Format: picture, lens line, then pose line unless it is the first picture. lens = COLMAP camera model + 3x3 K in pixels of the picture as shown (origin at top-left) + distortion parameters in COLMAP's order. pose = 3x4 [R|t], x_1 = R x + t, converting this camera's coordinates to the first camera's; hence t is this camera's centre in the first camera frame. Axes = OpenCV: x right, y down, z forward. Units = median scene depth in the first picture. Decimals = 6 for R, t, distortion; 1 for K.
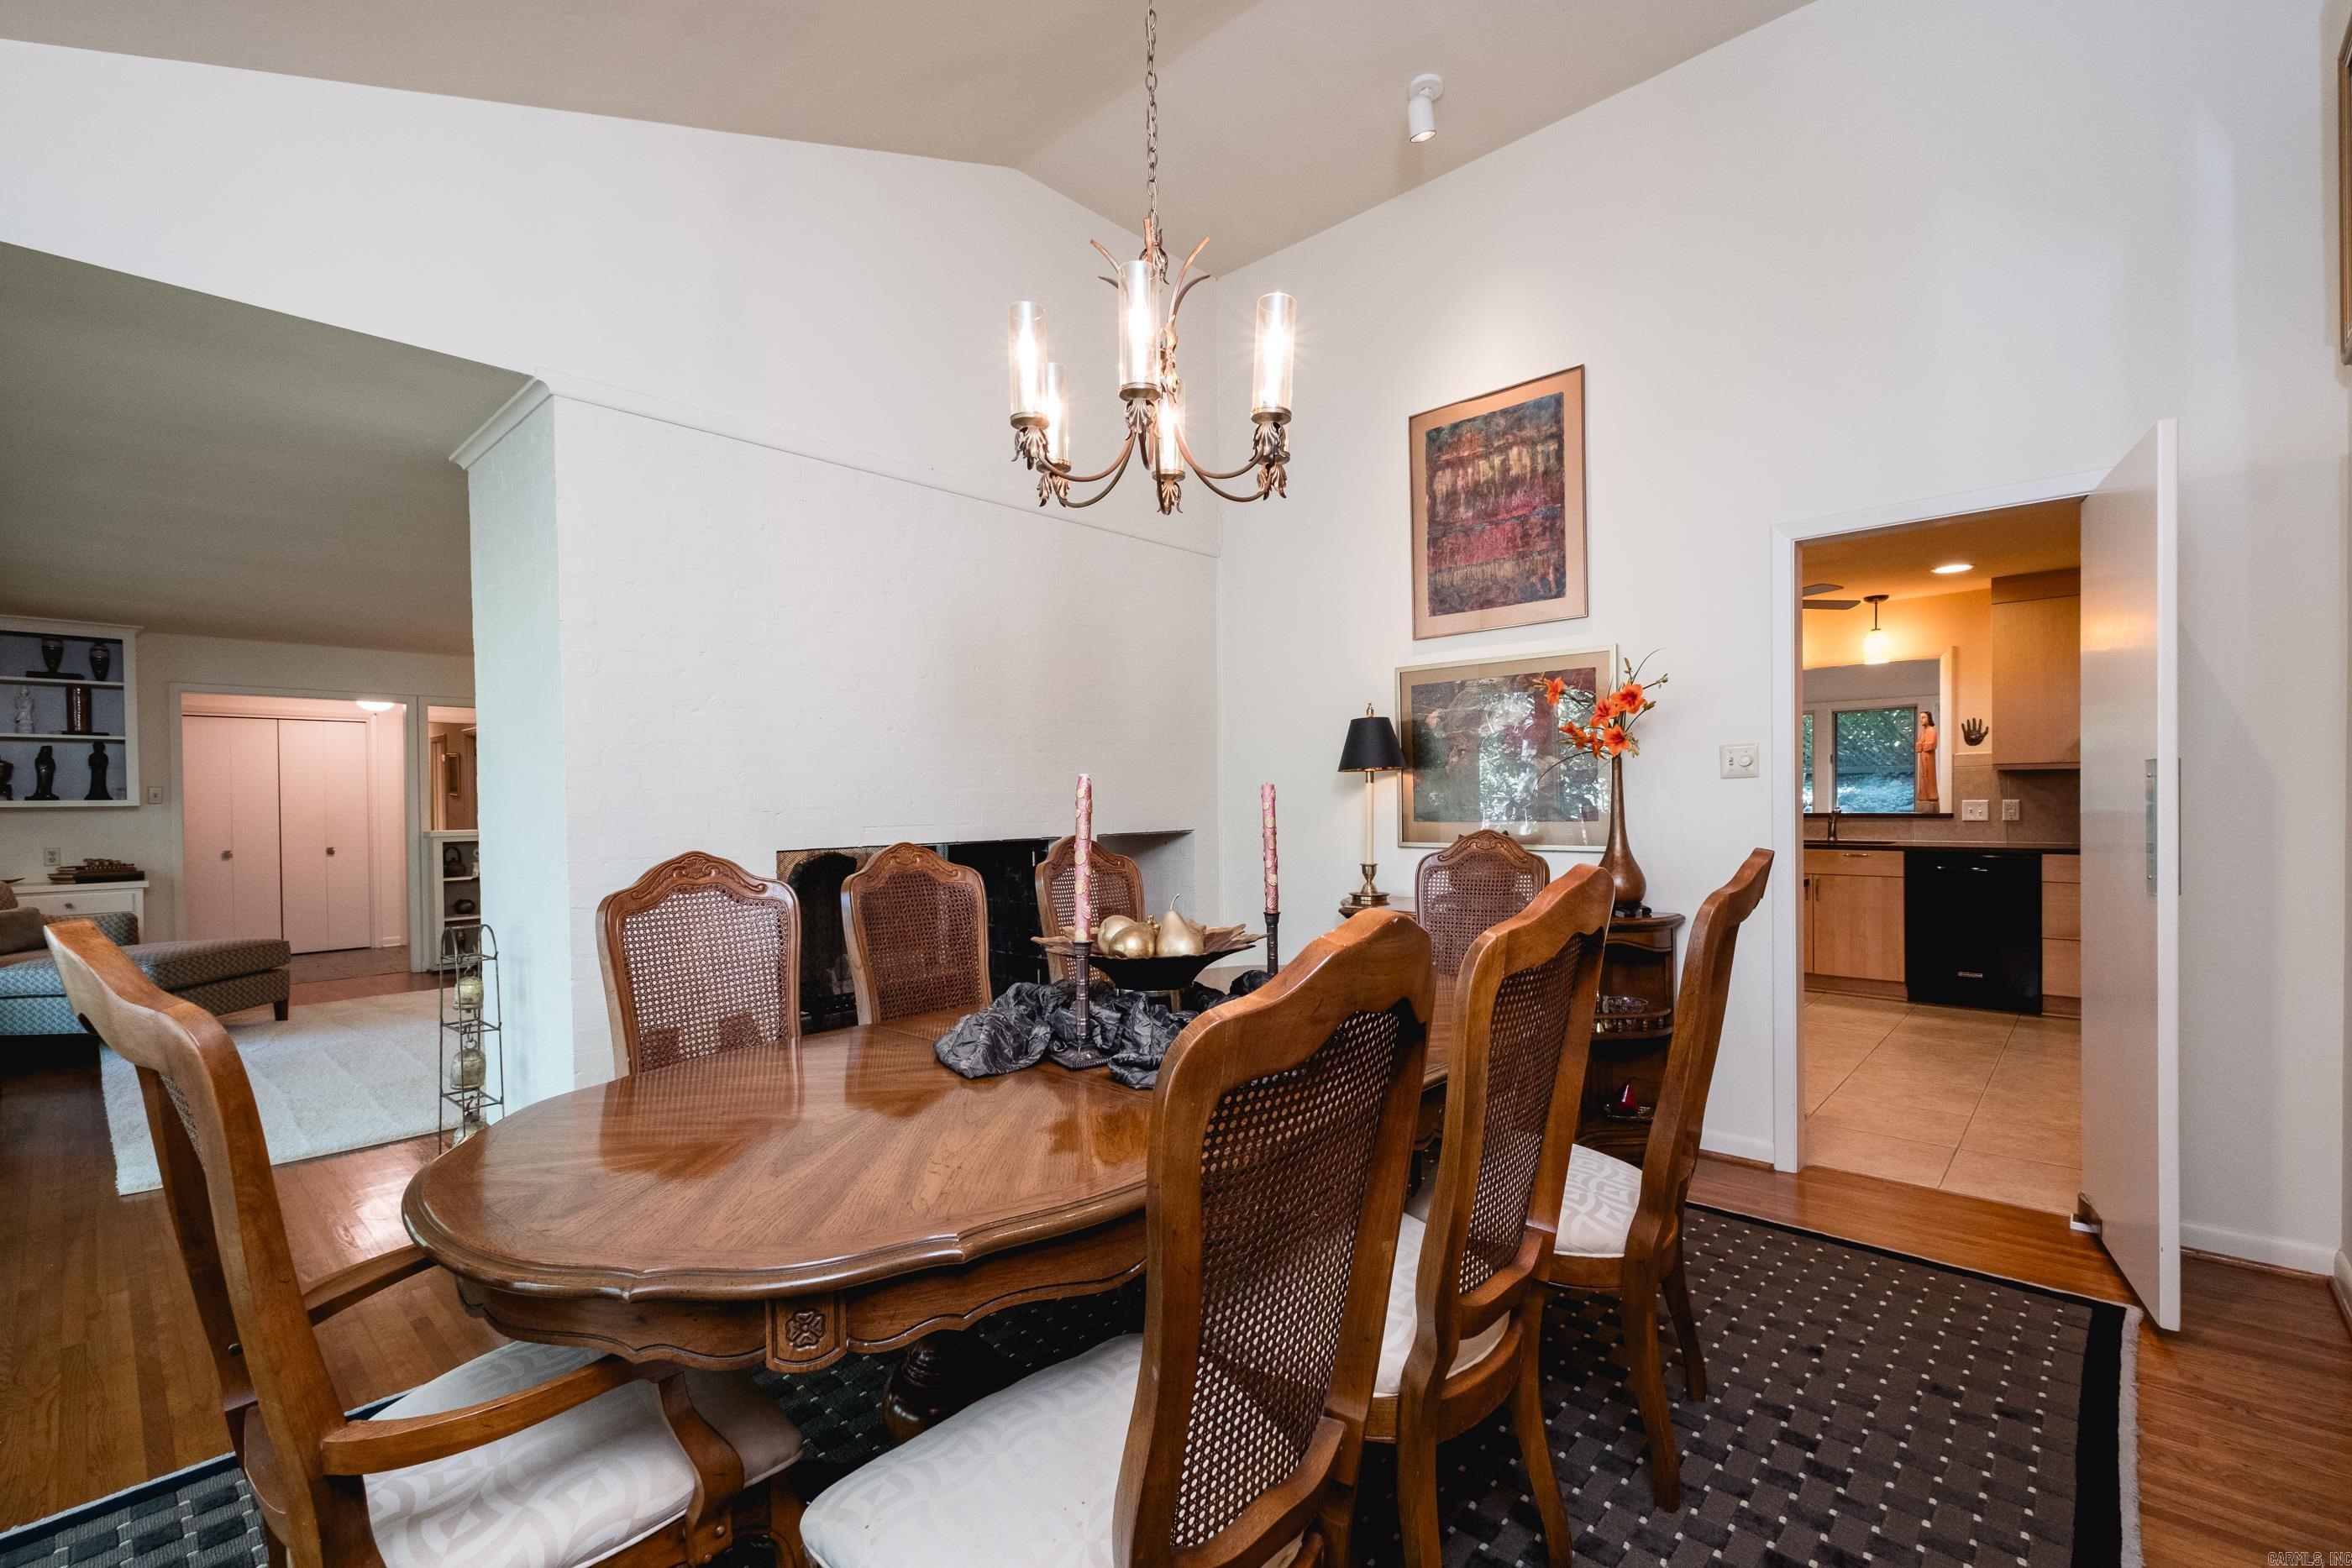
lens RADIAL K [[1021.4, 0, 1195.7], [0, 1021.4, 799.3], [0, 0, 1]] dist [0.007047, -0.005127]
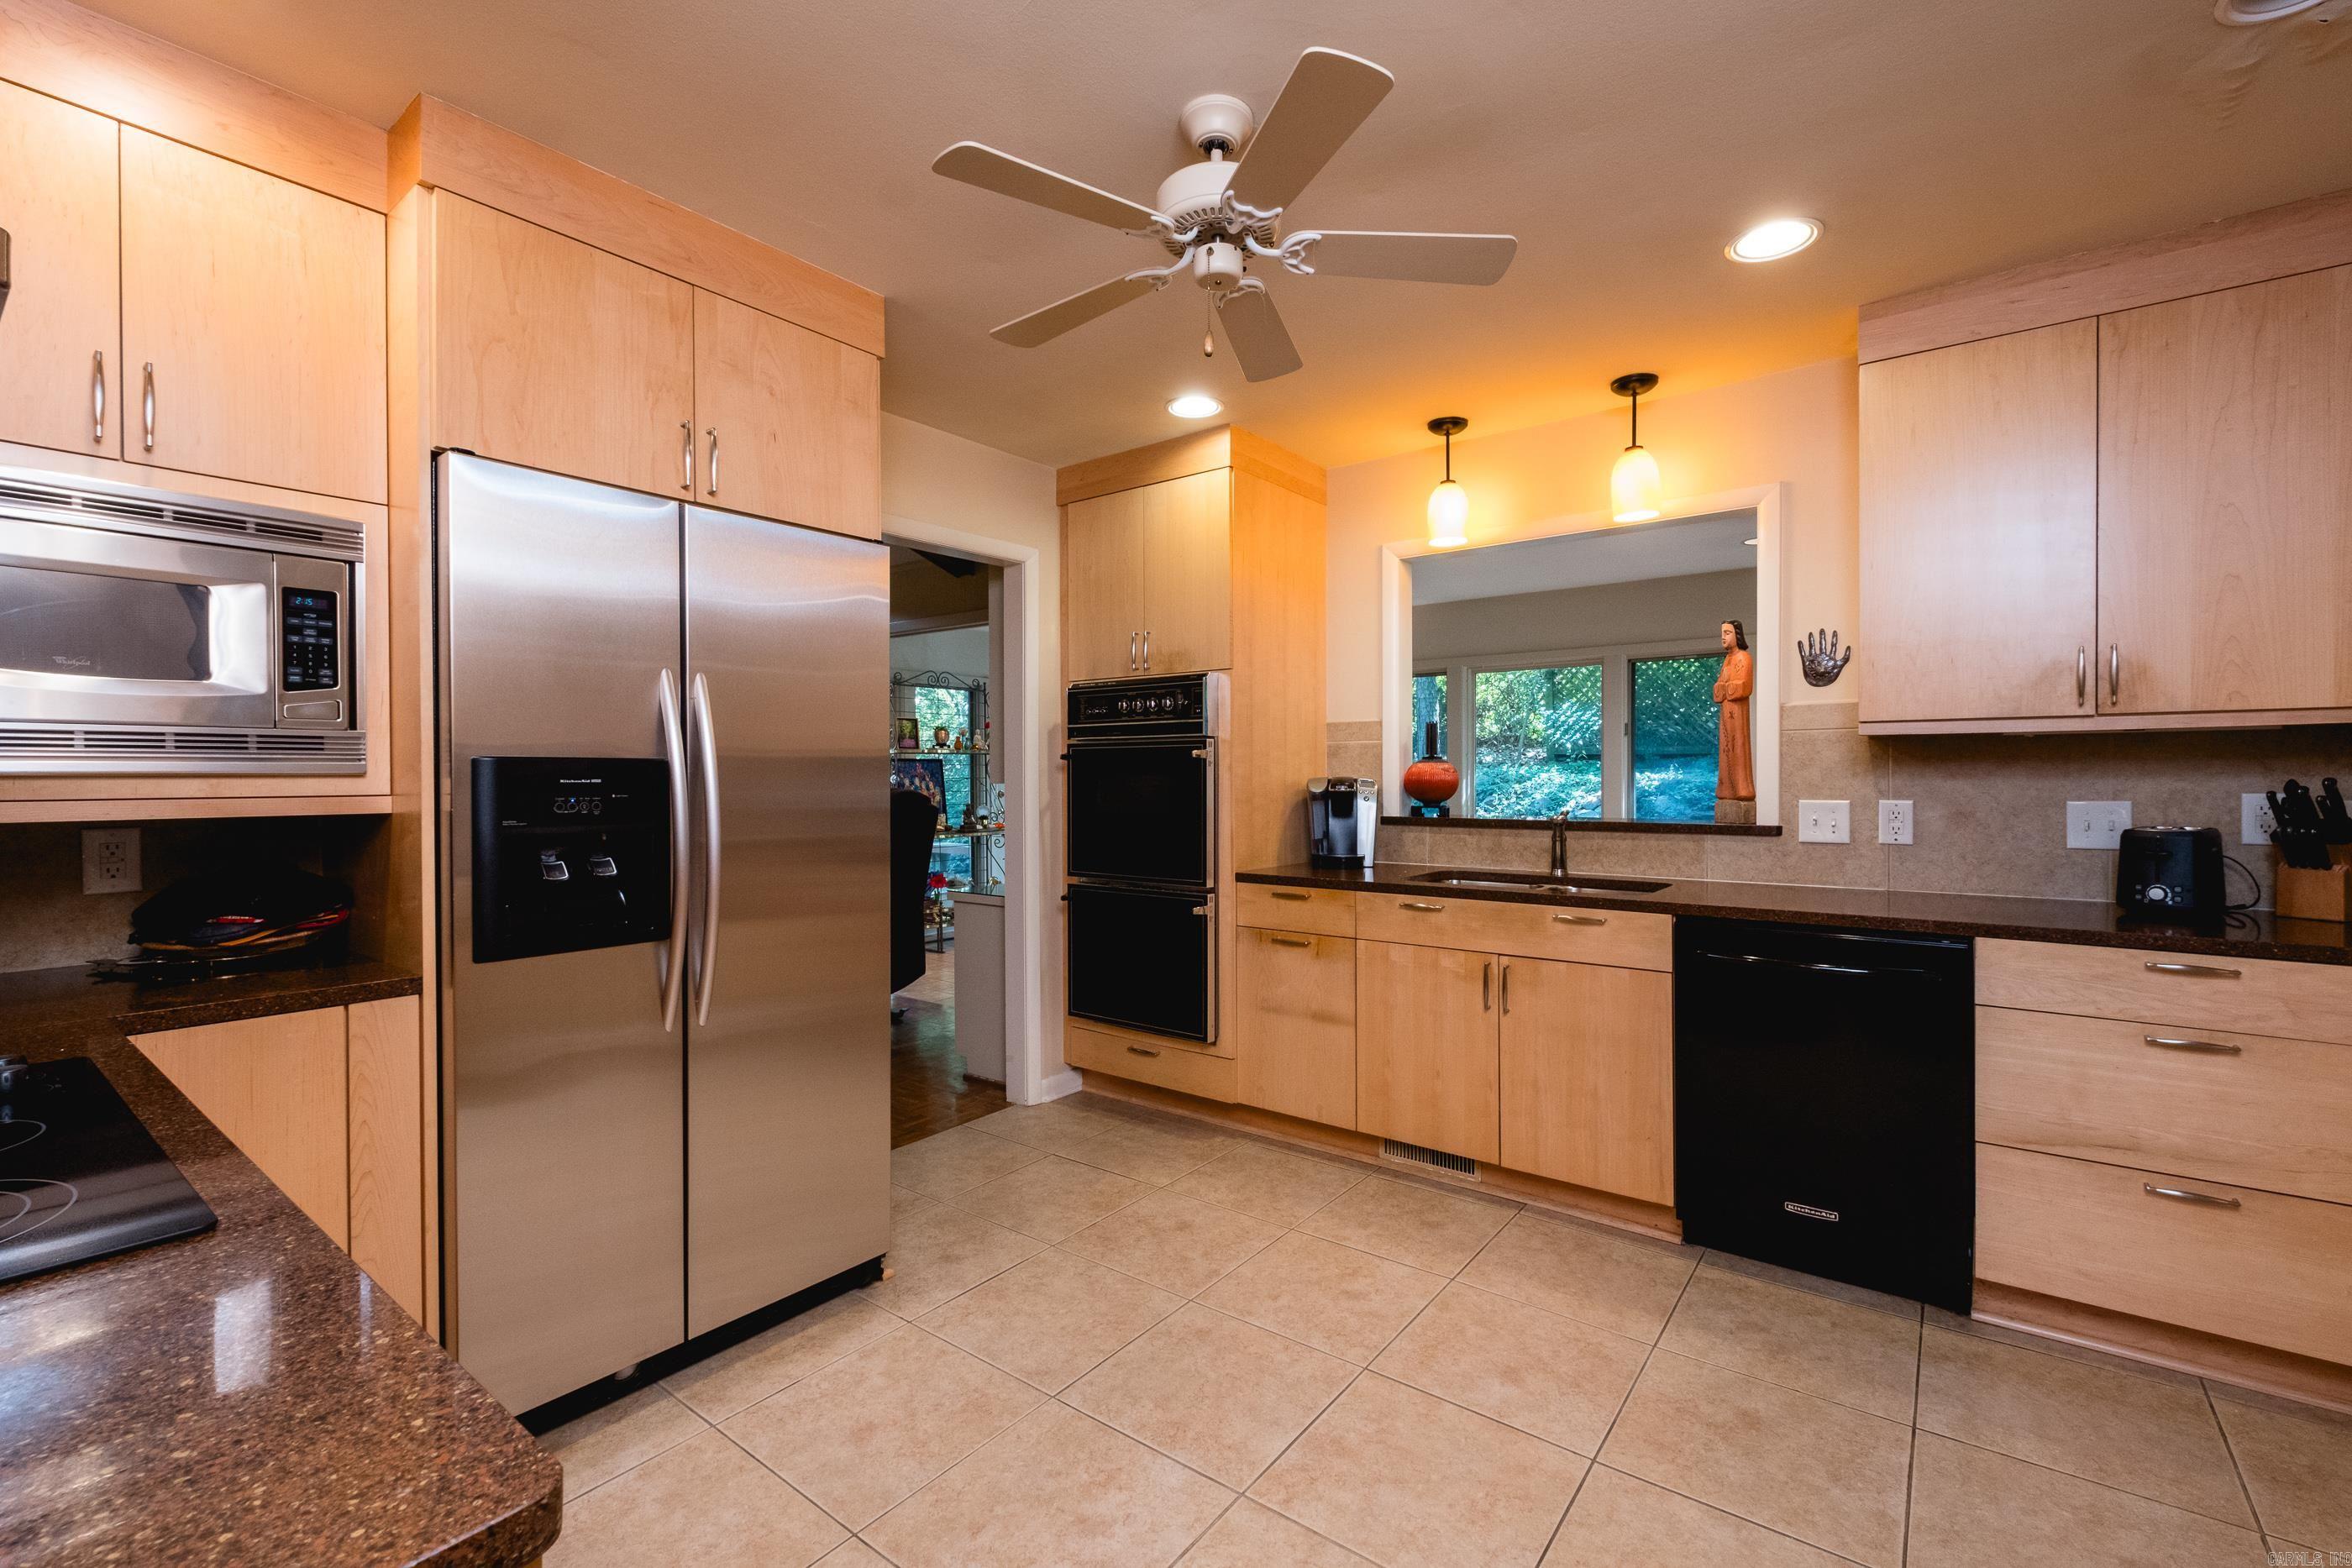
lens RADIAL K [[1021.4, 0, 1171.6], [0, 1021.4, 774.4], [0, 0, 1]] dist [0.007047, -0.005127]
pose [[0.996539, 0.009409, 0.082591, 0.414512], [-0.009128, 0.999951, -0.003781, -0.006116], [-0.082623, 0.003014, 0.996576, 0.544376]]
